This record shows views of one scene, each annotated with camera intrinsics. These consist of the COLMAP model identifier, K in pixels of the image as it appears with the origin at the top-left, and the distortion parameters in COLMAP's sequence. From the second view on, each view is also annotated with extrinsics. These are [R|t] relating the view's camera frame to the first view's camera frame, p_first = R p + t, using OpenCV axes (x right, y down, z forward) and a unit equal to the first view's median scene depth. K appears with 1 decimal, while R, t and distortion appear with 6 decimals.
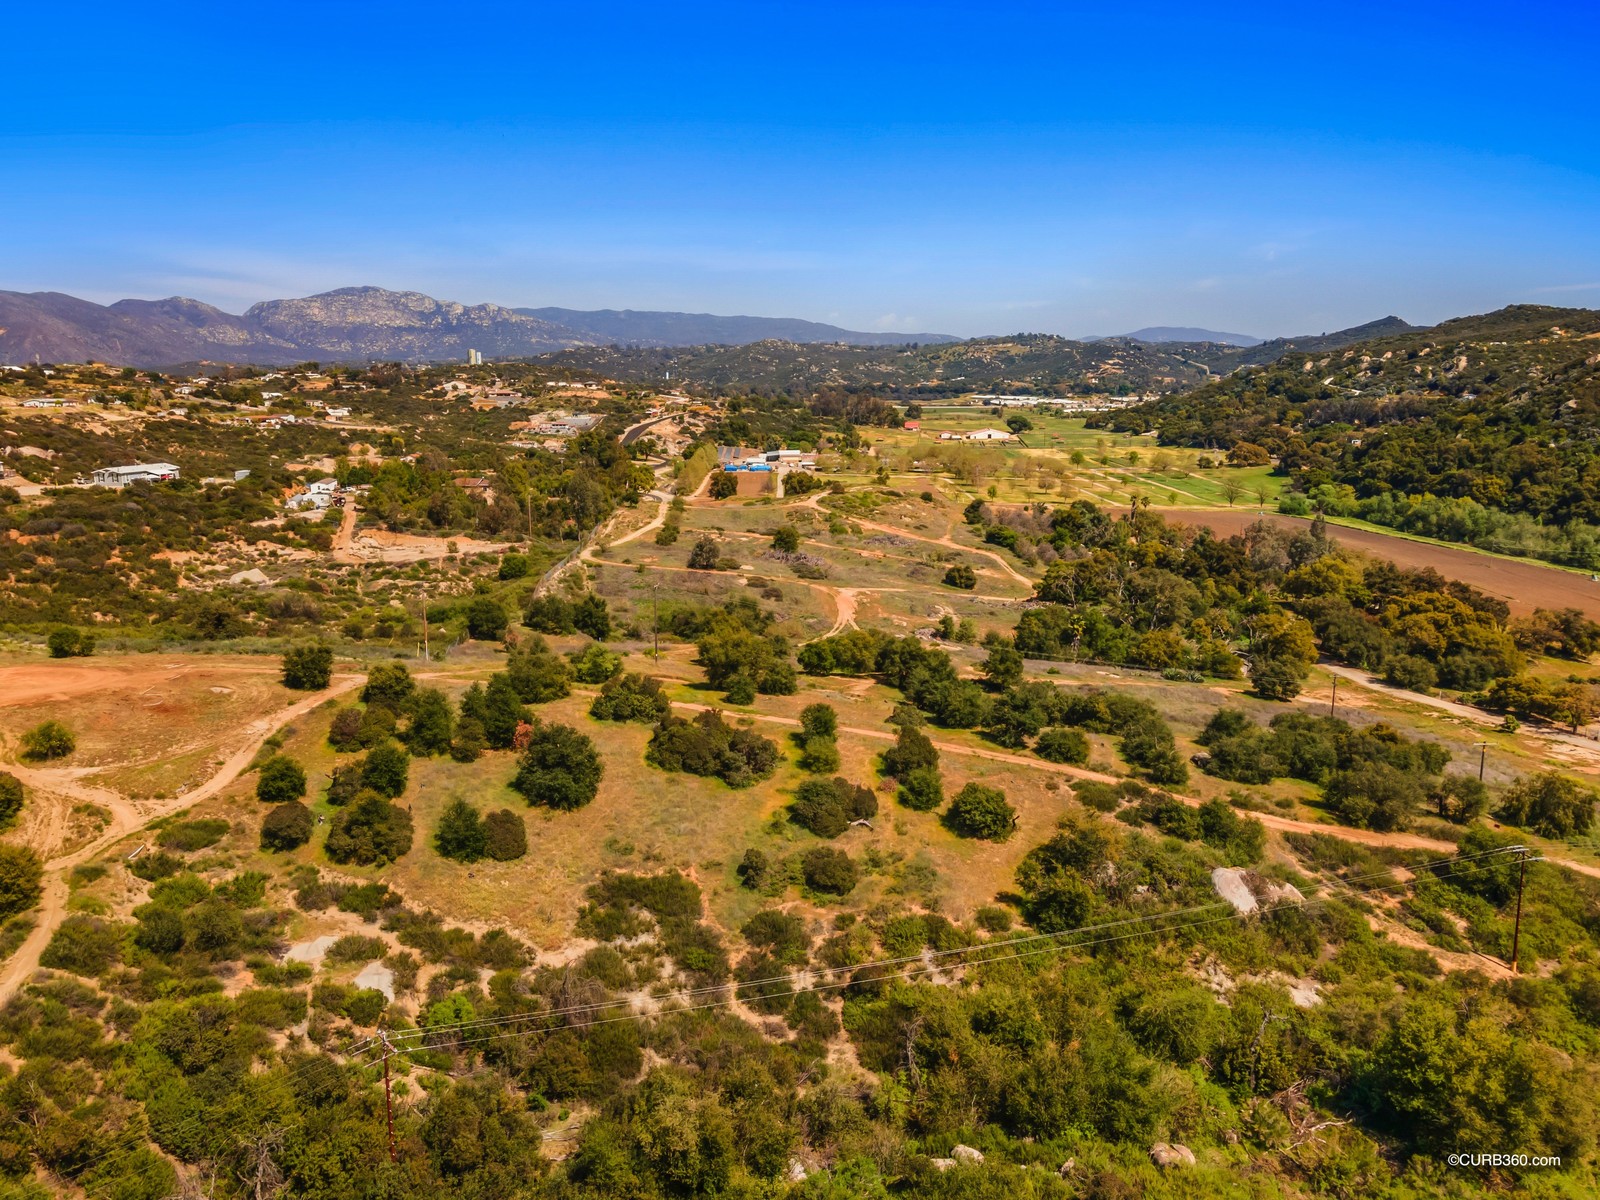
lens RADIAL K [[1160.0, 0, 784.8], [0, 1160.0, 601.7], [0, 0, 1]] dist [0.034223, 0.020884]
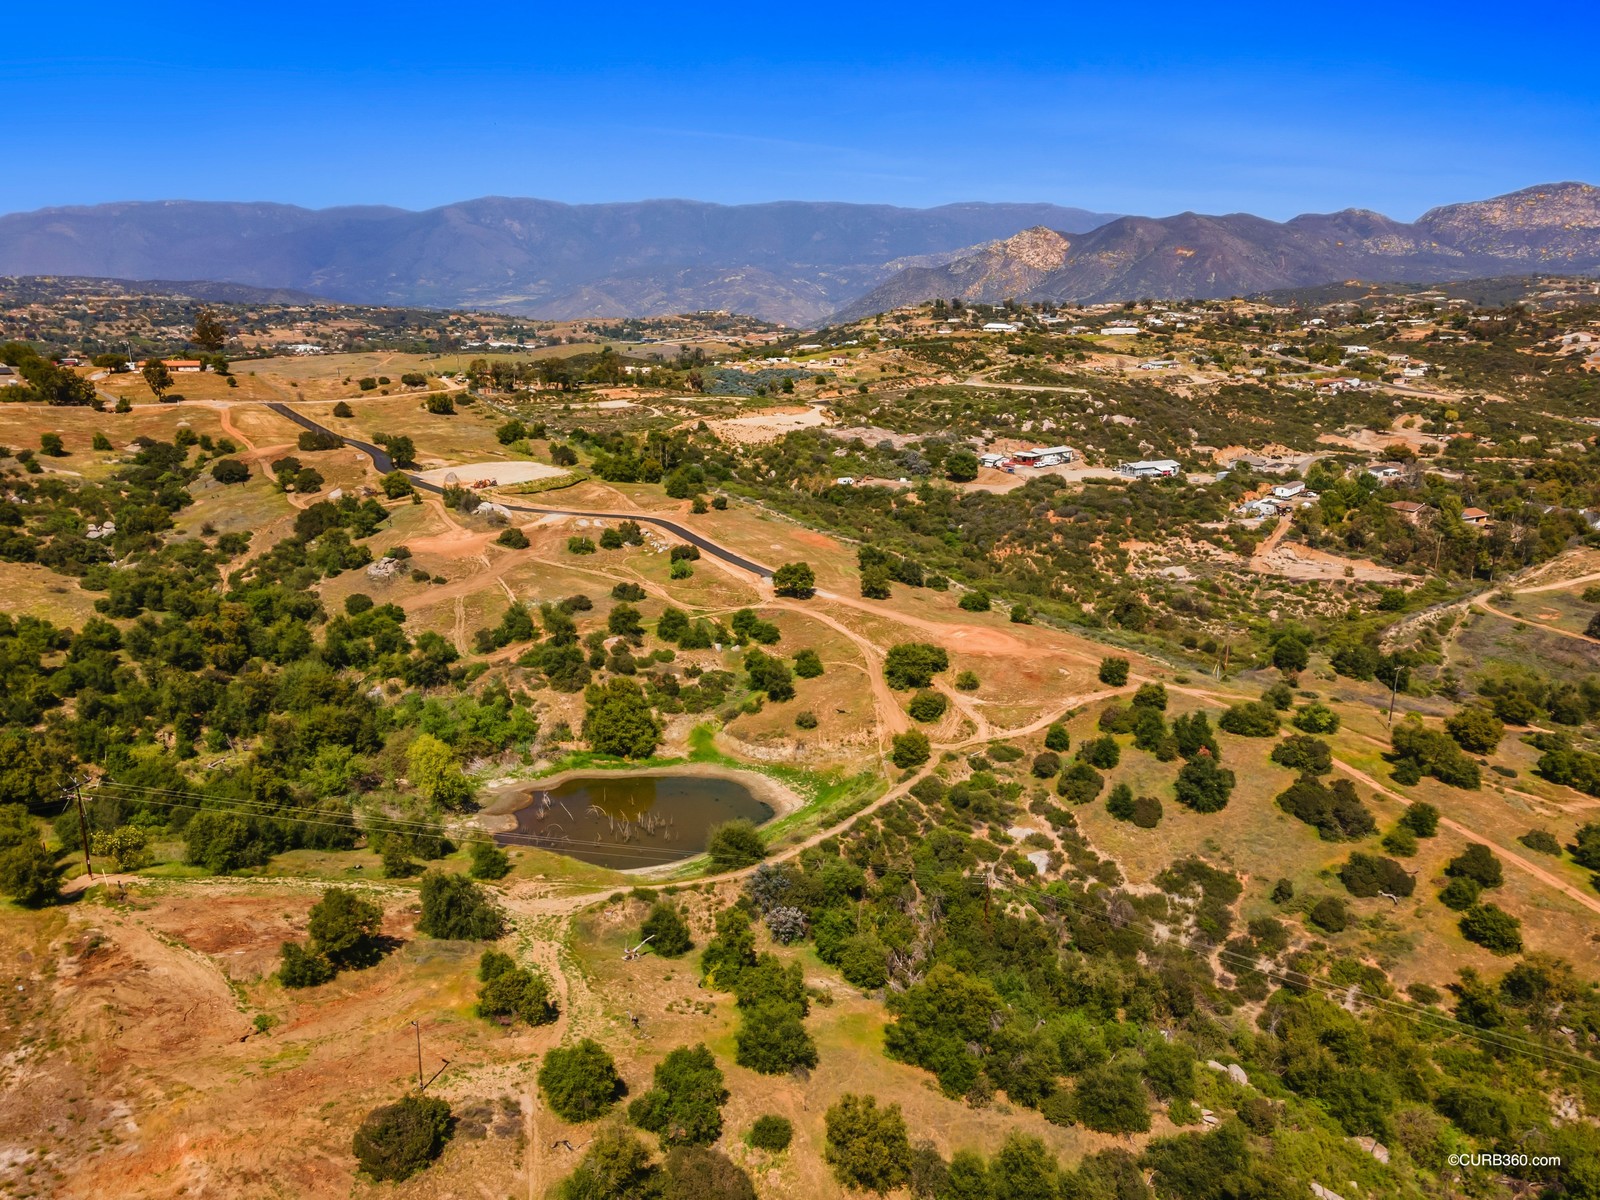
lens RADIAL K [[1160.0, 0, 800.0], [0, 1160.0, 606.5], [0, 0, 1]] dist [0.034223, 0.020884]
pose [[0.629635, 0.214197, -0.746779, 0.545248], [-0.152774, 0.976609, 0.151310, -0.227573], [0.761721, 0.018819, 0.647631, -0.397237]]
